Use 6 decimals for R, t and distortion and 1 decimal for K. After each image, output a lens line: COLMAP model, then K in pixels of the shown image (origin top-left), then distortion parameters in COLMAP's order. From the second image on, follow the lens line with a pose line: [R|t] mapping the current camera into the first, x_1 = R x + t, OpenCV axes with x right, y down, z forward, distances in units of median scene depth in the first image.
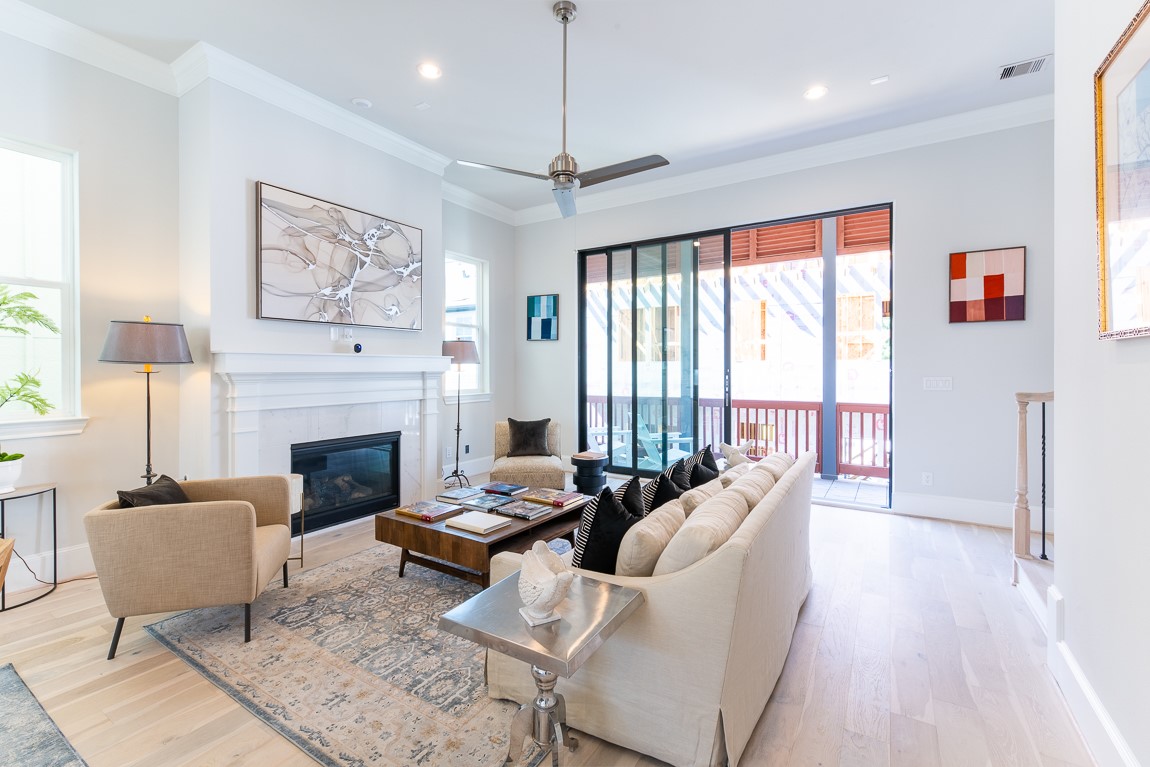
lens RADIAL K [[496.4, 0, 573.6], [0, 496.4, 374.2], [0, 0, 1]] dist [0.004141, 0.000425]
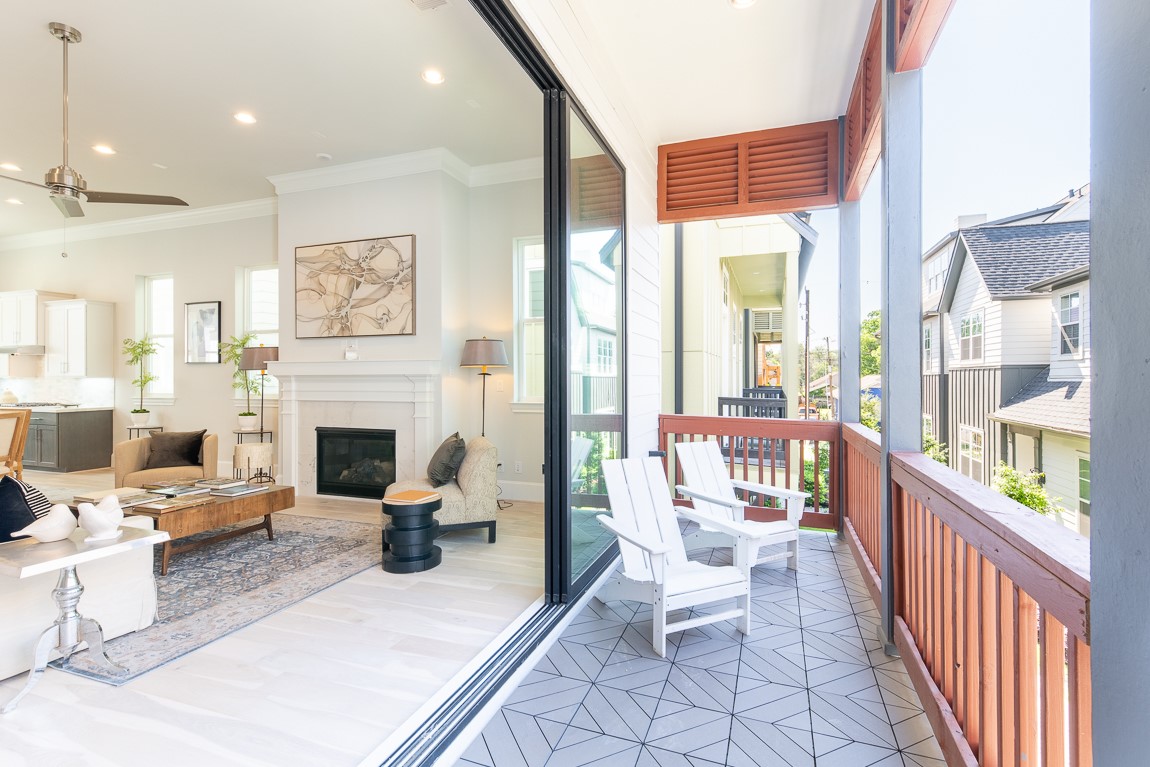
lens RADIAL K [[496.4, 0, 576.2], [0, 496.4, 372.0], [0, 0, 1]] dist [0.004141, 0.000425]
pose [[0.243692, 0.005529, -0.969837, 0.858463], [-0.004172, 0.999980, 0.004652, -0.019458], [0.969844, 0.002913, 0.243710, 1.216557]]
